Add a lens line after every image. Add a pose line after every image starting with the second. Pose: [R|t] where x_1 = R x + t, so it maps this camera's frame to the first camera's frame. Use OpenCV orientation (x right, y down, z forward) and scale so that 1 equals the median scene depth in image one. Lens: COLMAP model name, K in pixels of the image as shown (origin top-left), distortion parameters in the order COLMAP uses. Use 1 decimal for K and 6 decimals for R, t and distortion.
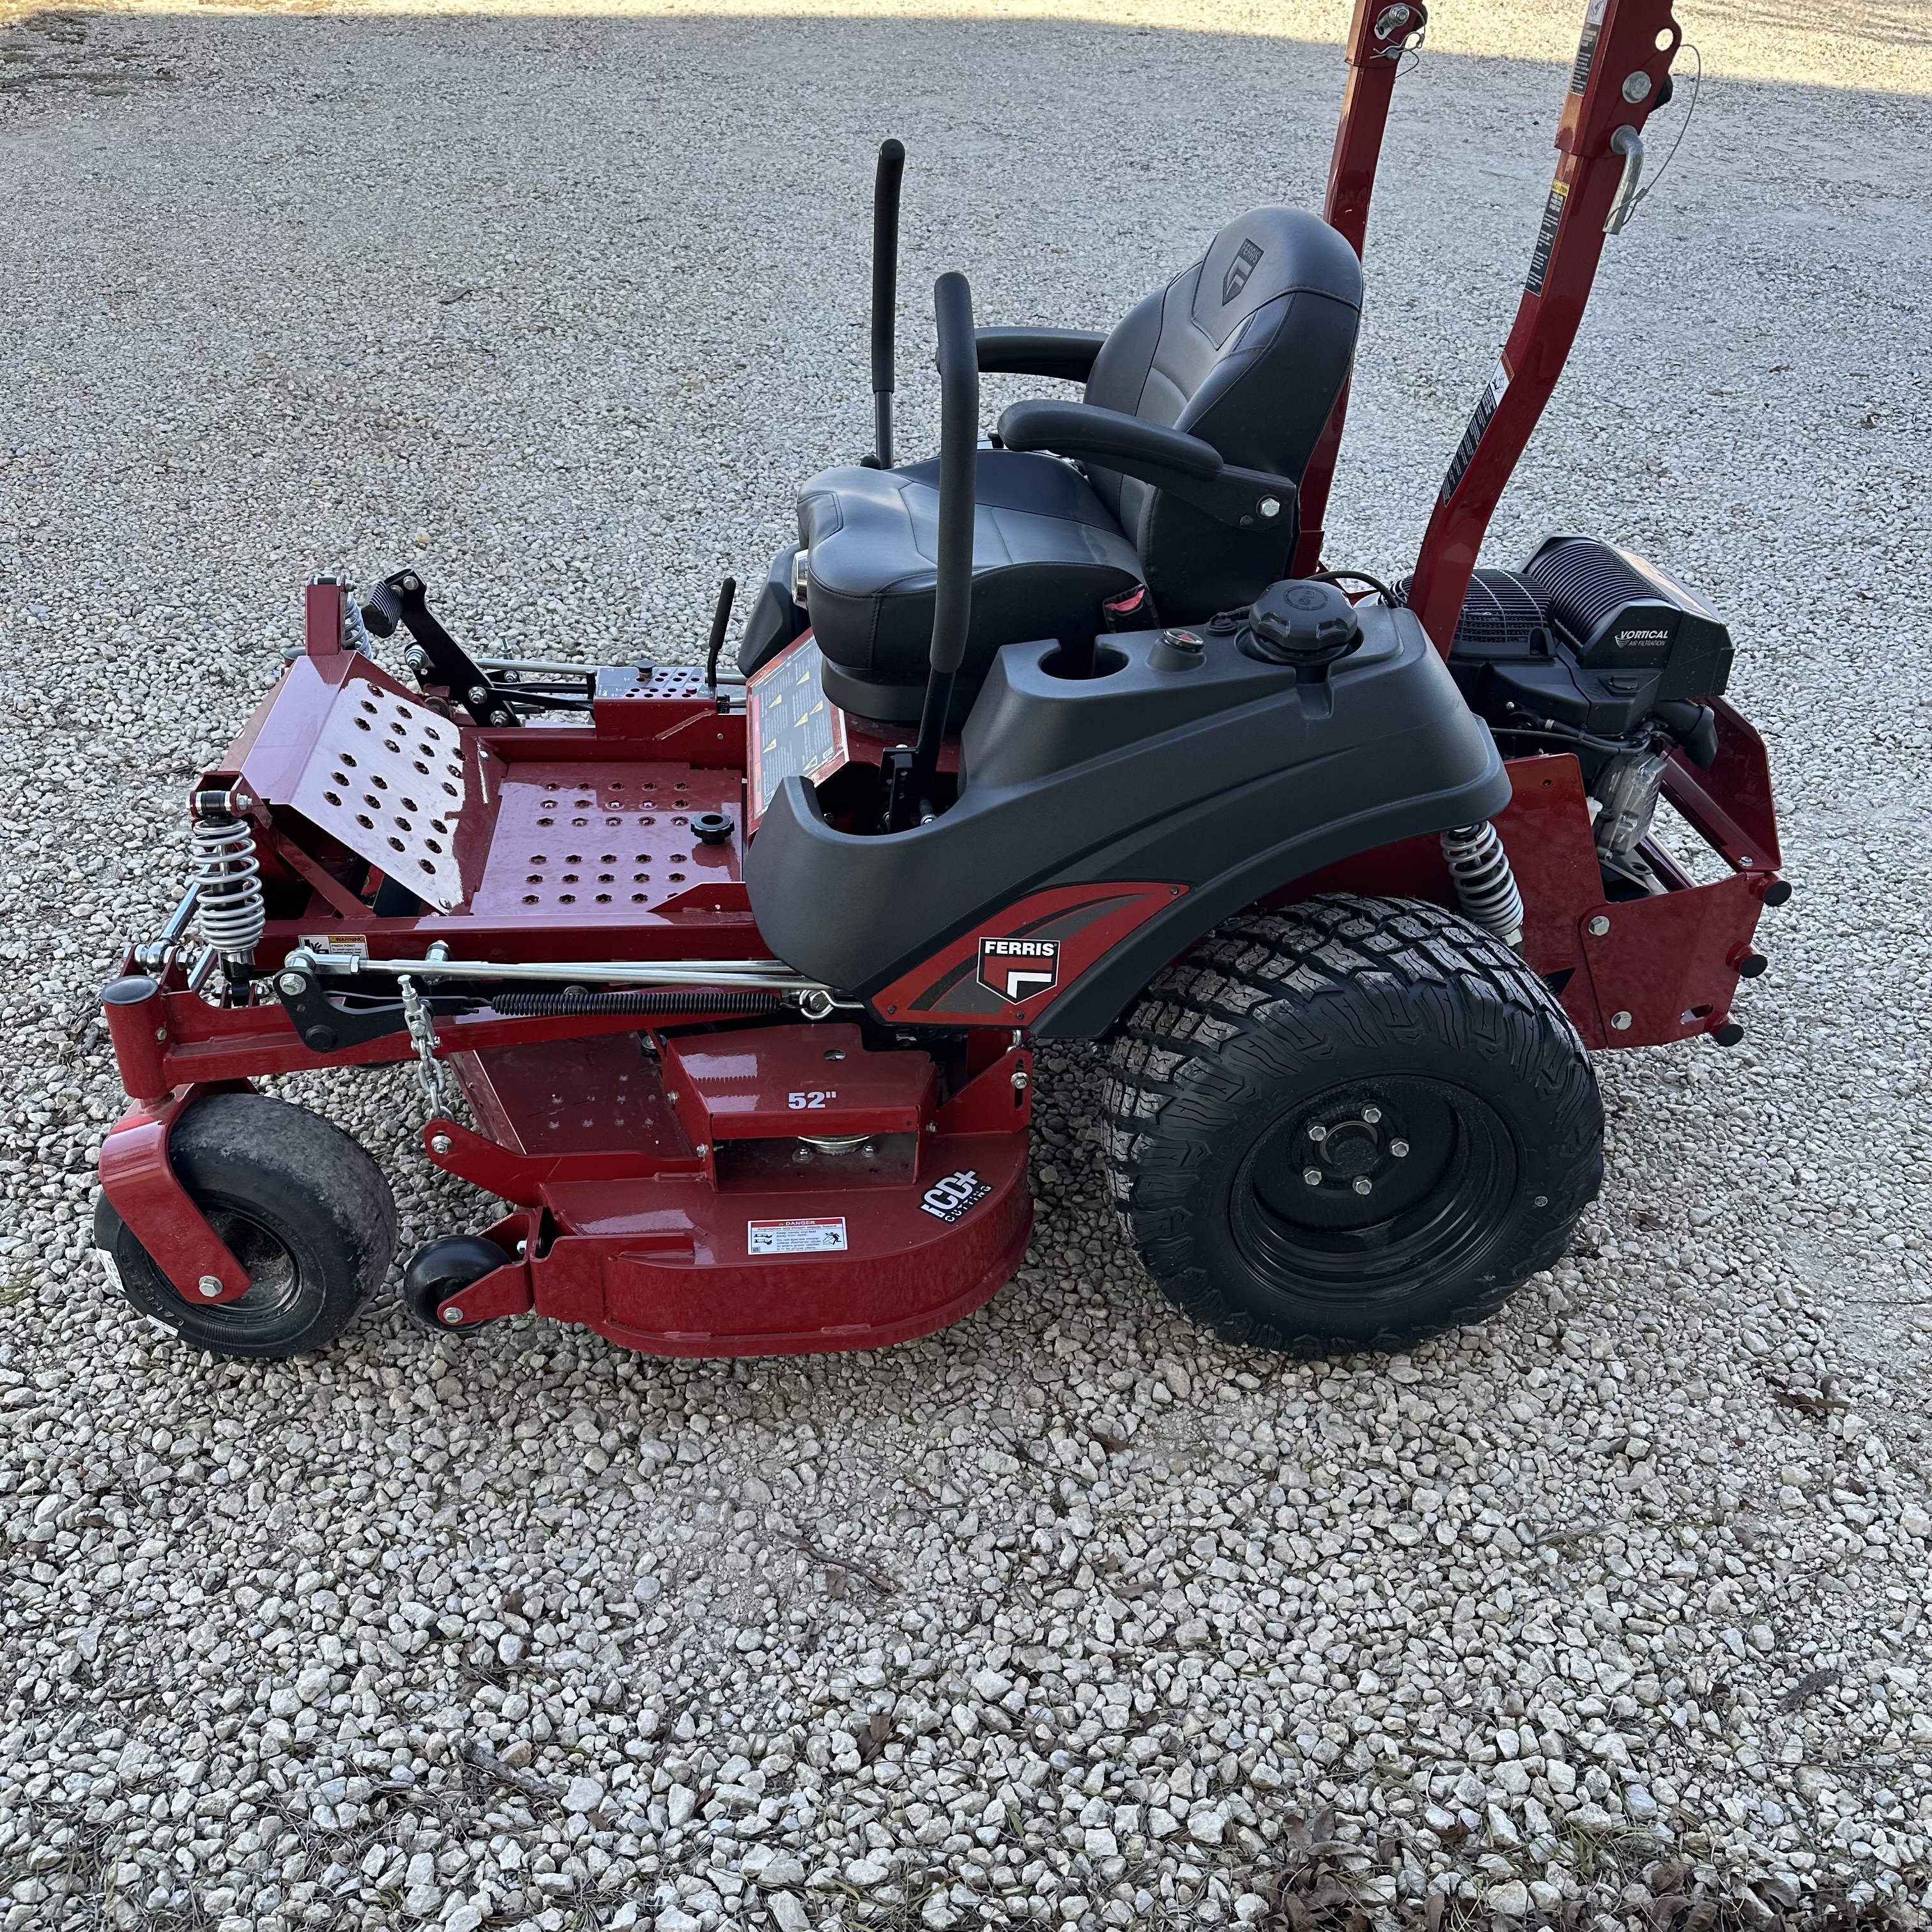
lens RADIAL K [[1834.6, 0, 966.0], [0, 1834.6, 966.0], [0, 0, 1]] dist [0.048023, -0.078798]
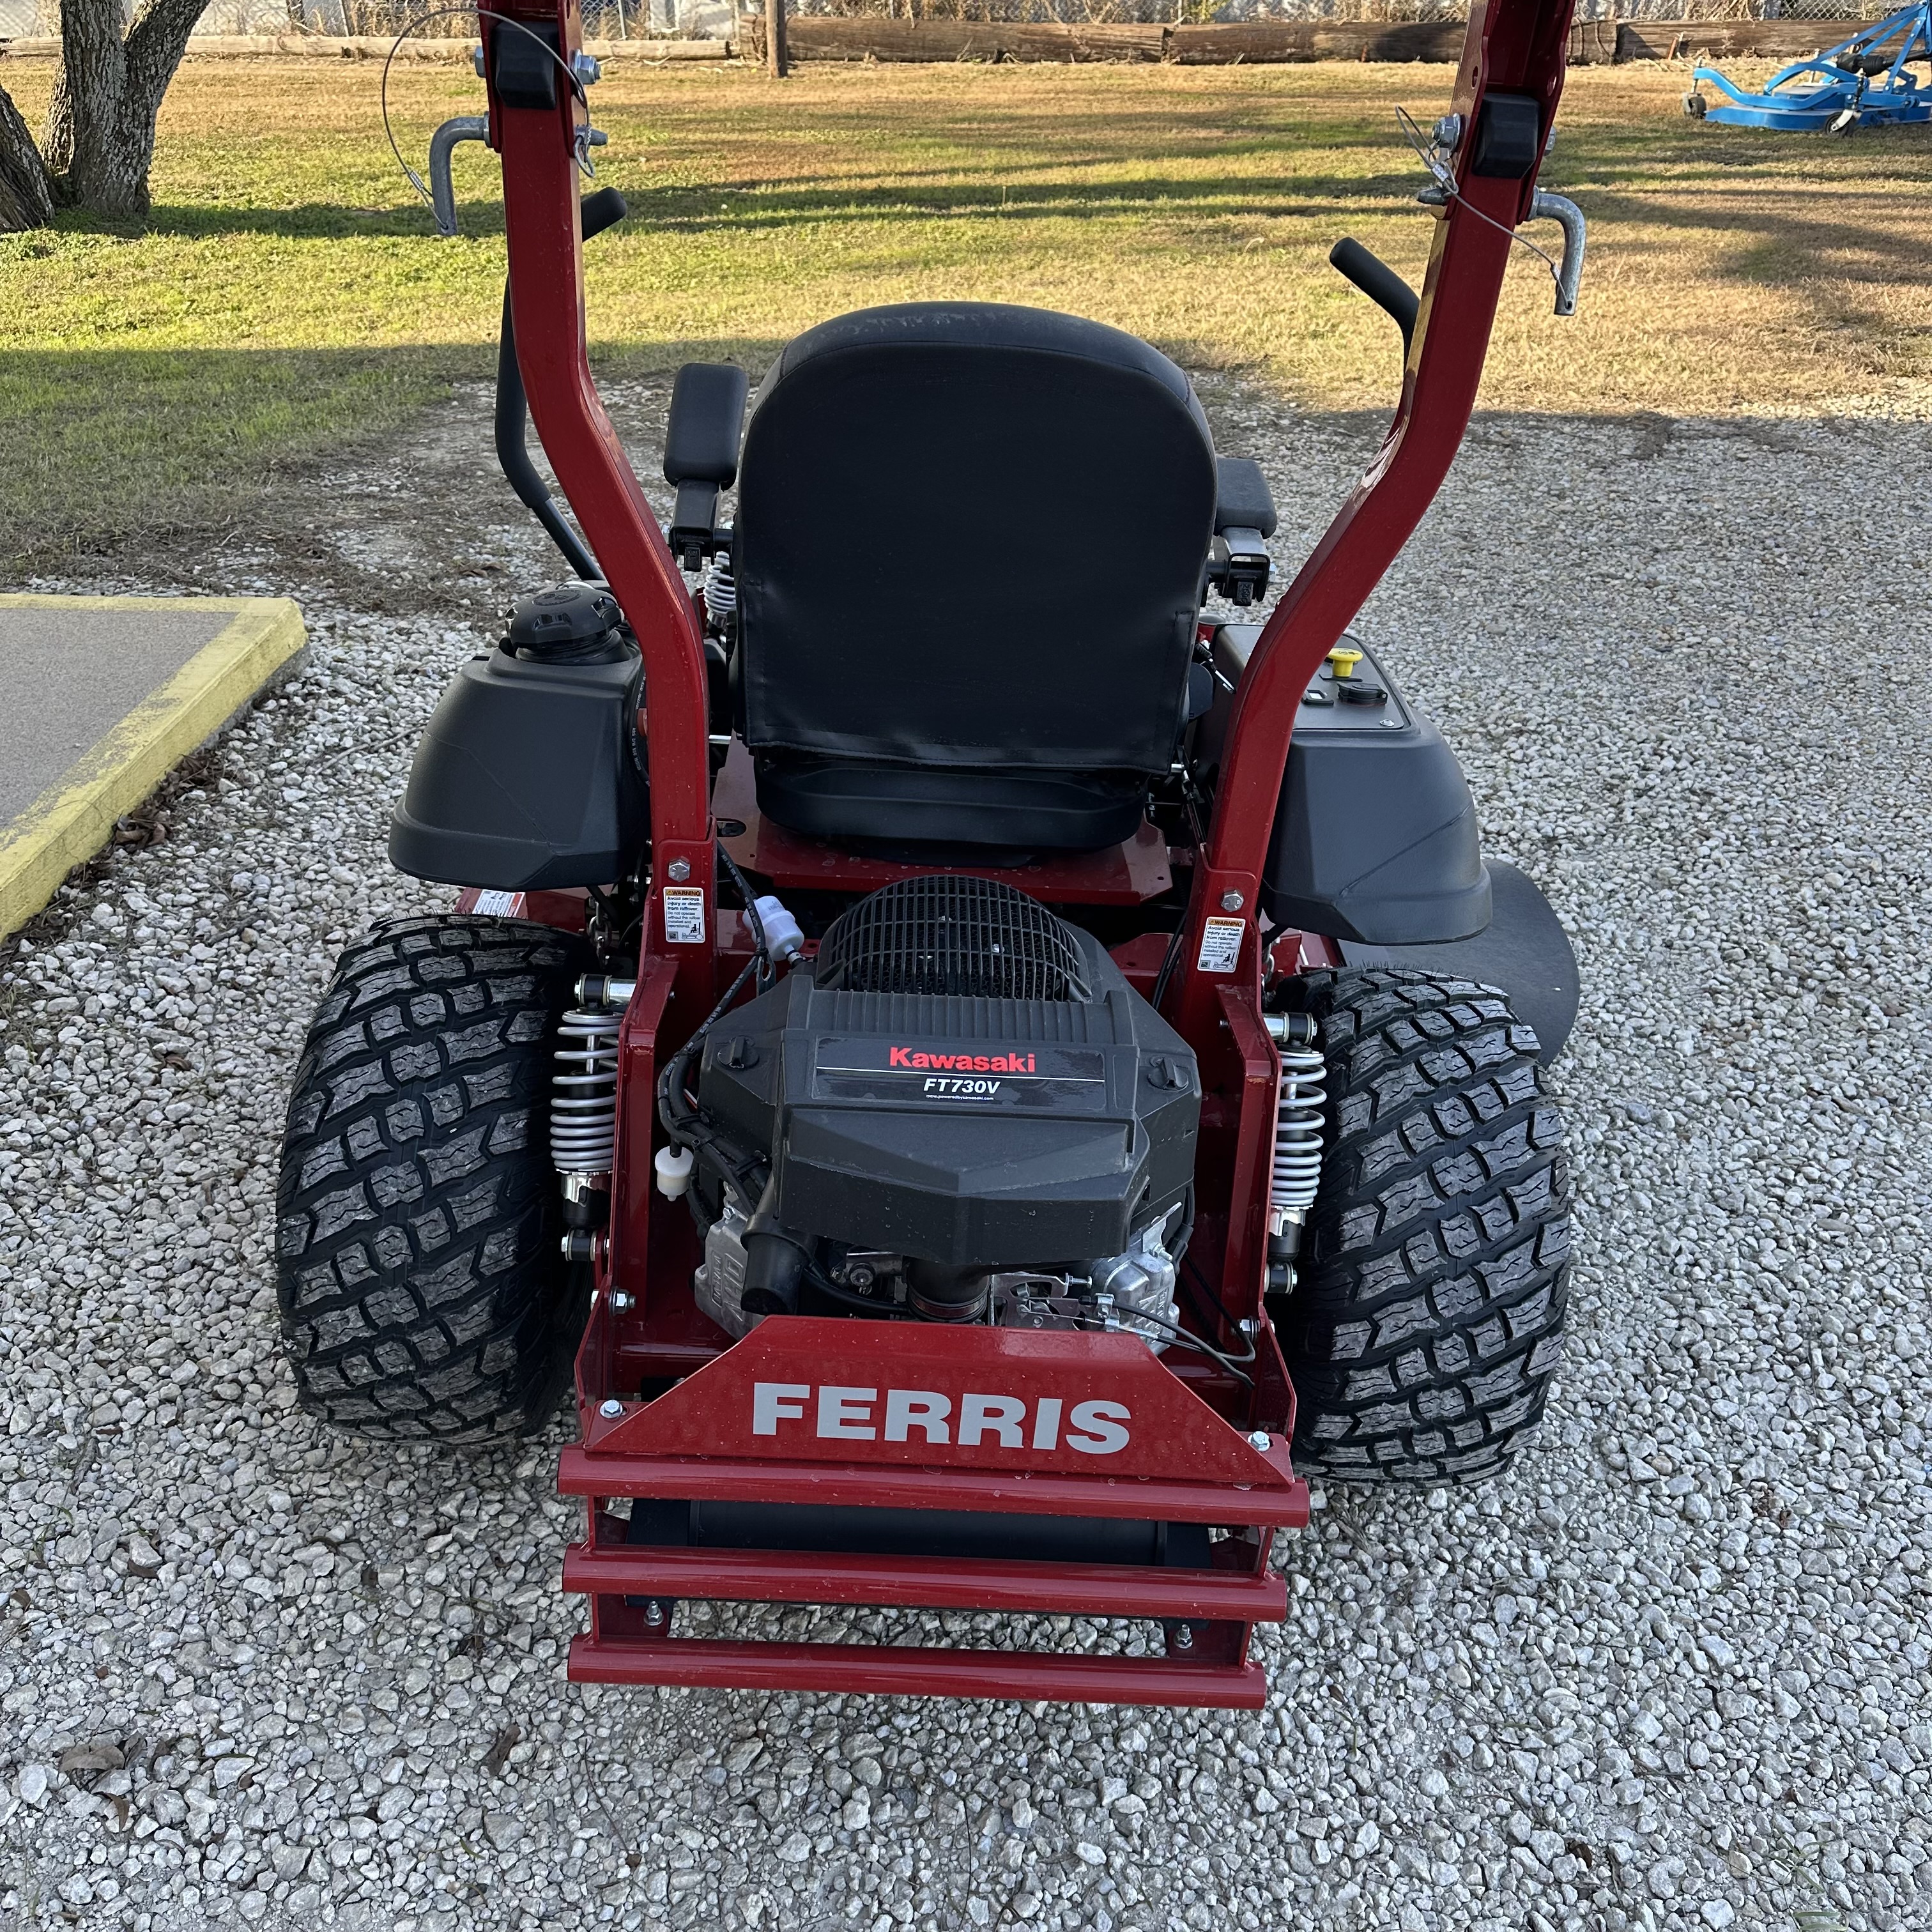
lens RADIAL K [[1824.0, 0, 962.9], [0, 1824.0, 1000.6], [0, 0, 1]] dist [-0.018703, 0.011342]
pose [[-0.096572, 0.480469, -0.871678, 1.101634], [-0.592009, 0.676289, 0.438359, -0.605274], [0.800125, 0.558374, 0.219132, 1.135668]]
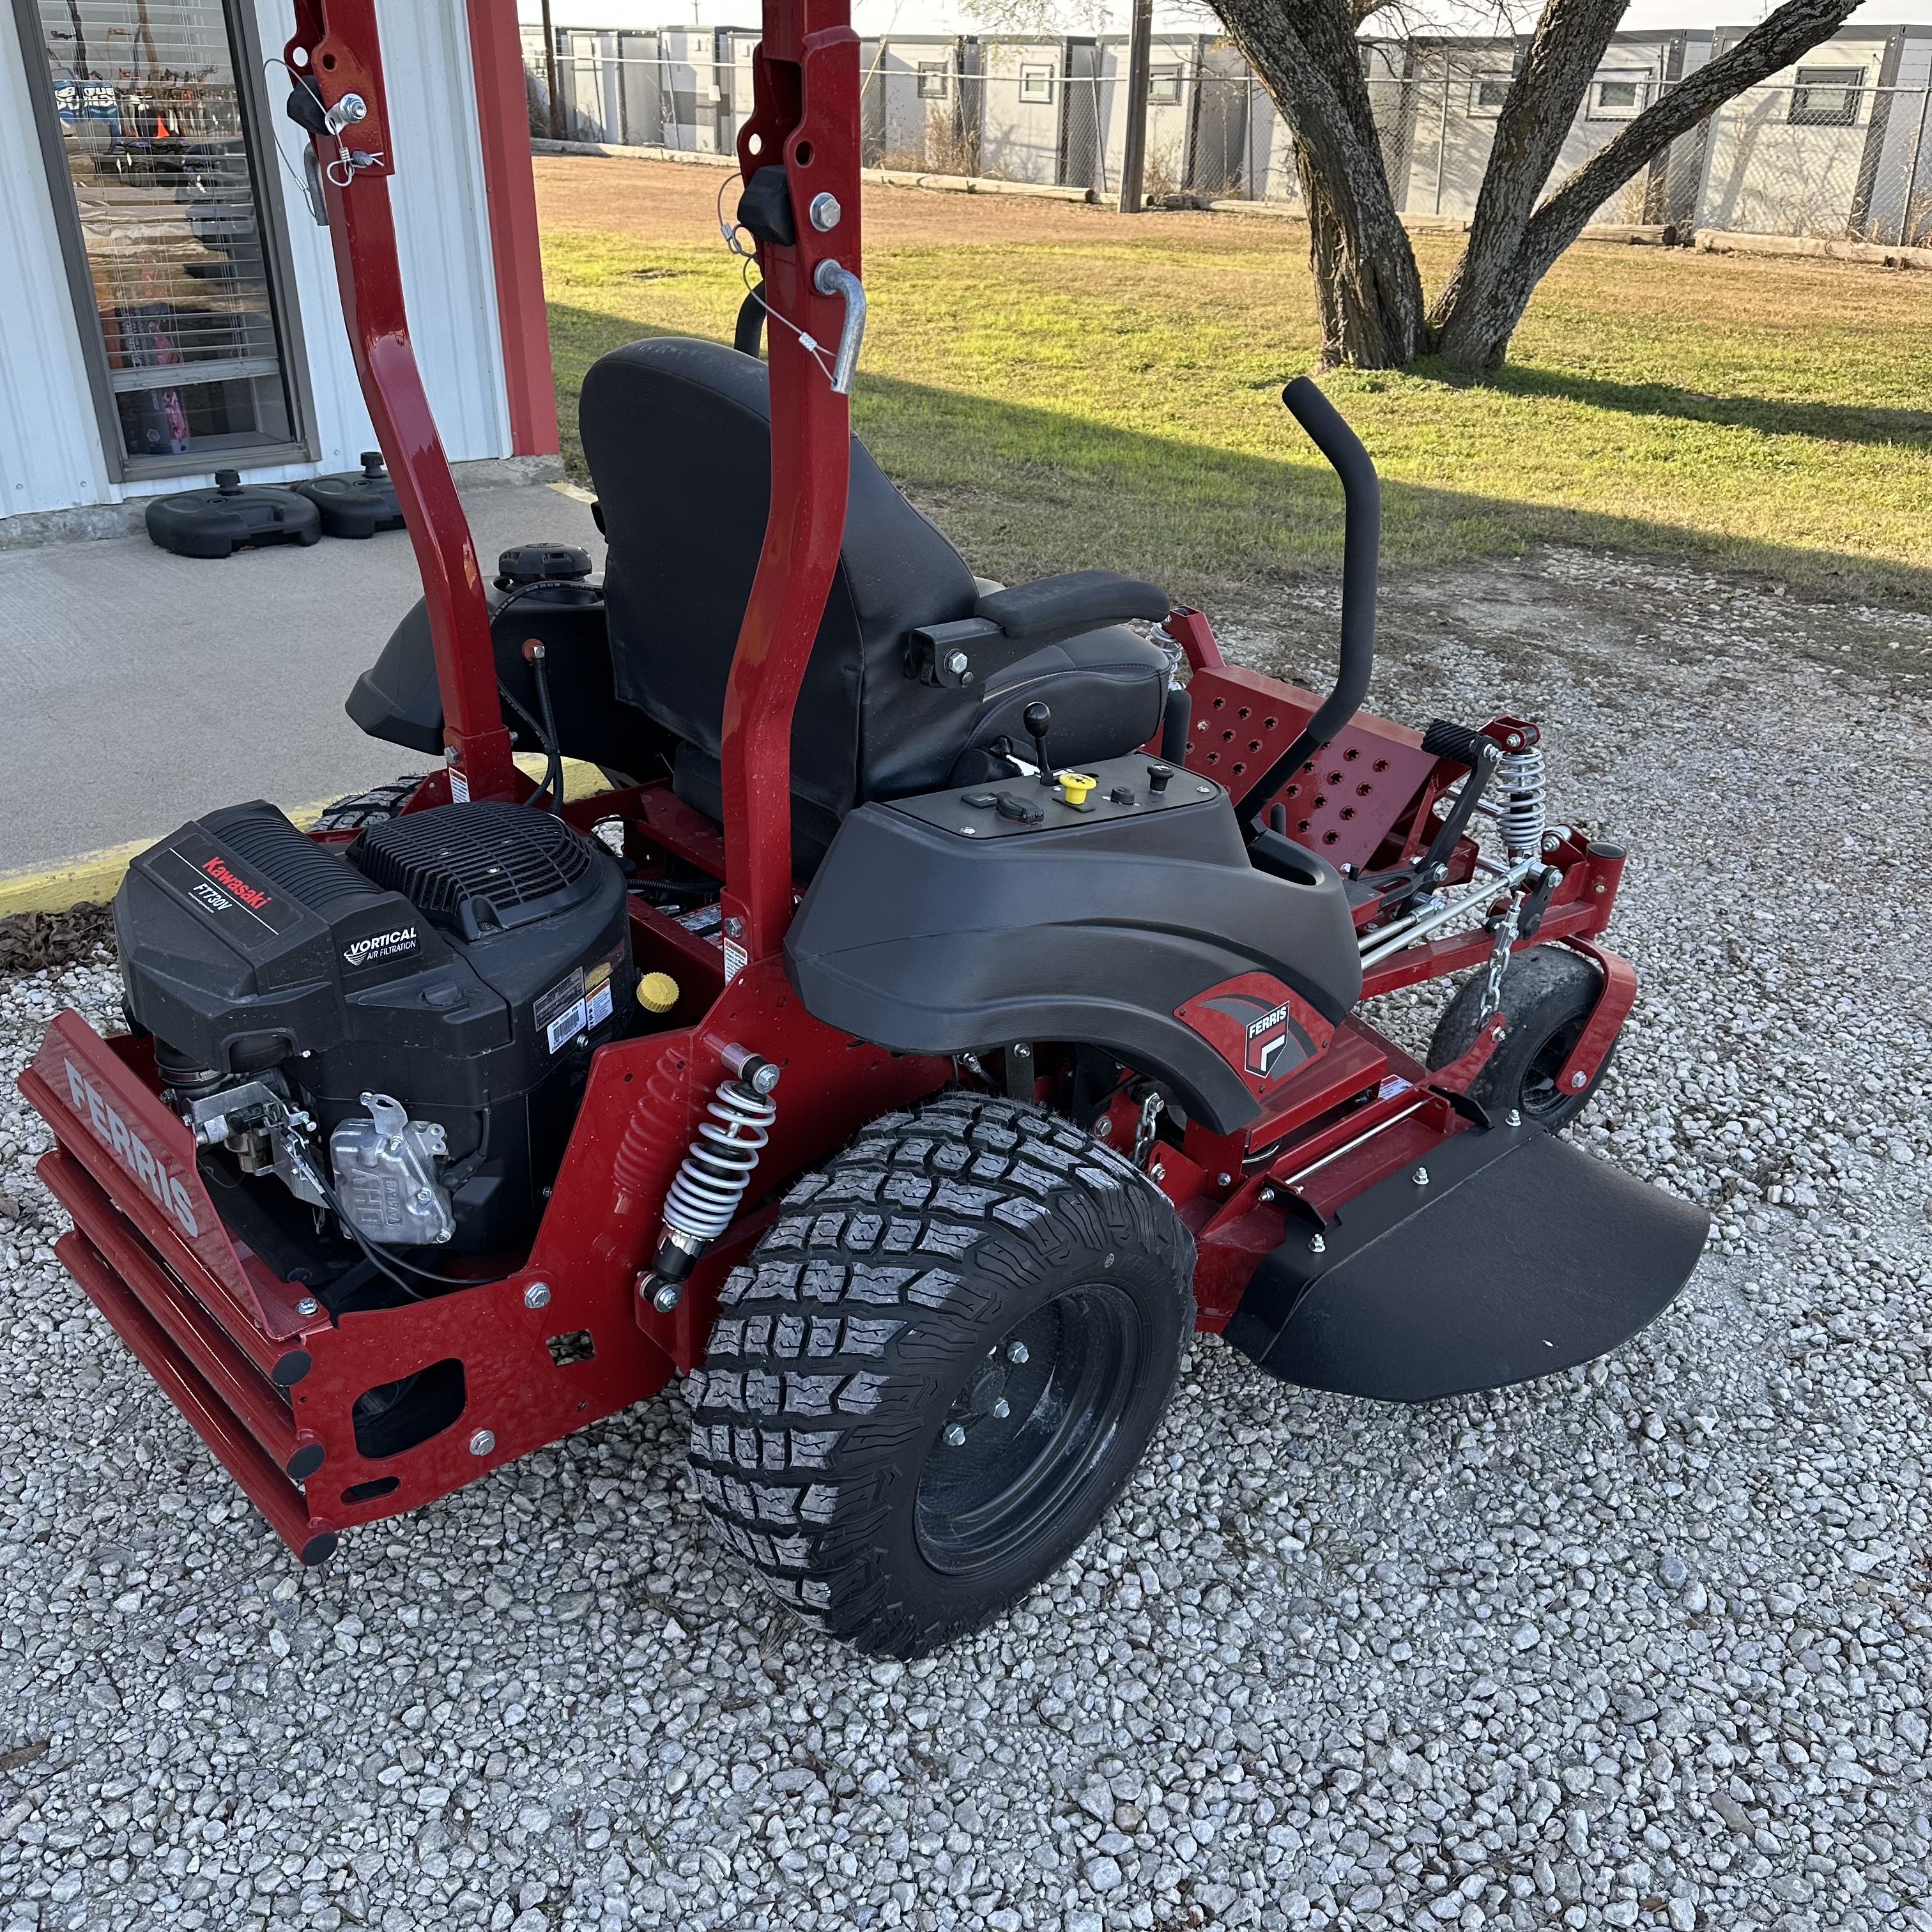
lens RADIAL K [[1847.6, 0, 958.1], [0, 1847.6, 947.6], [0, 0, 1]] dist [0.015777, -0.022360]
pose [[-0.786301, 0.199293, -0.584818, 0.741053], [-0.414317, 0.532098, 0.738386, -1.104085], [0.458336, 0.822894, -0.335819, 1.829633]]
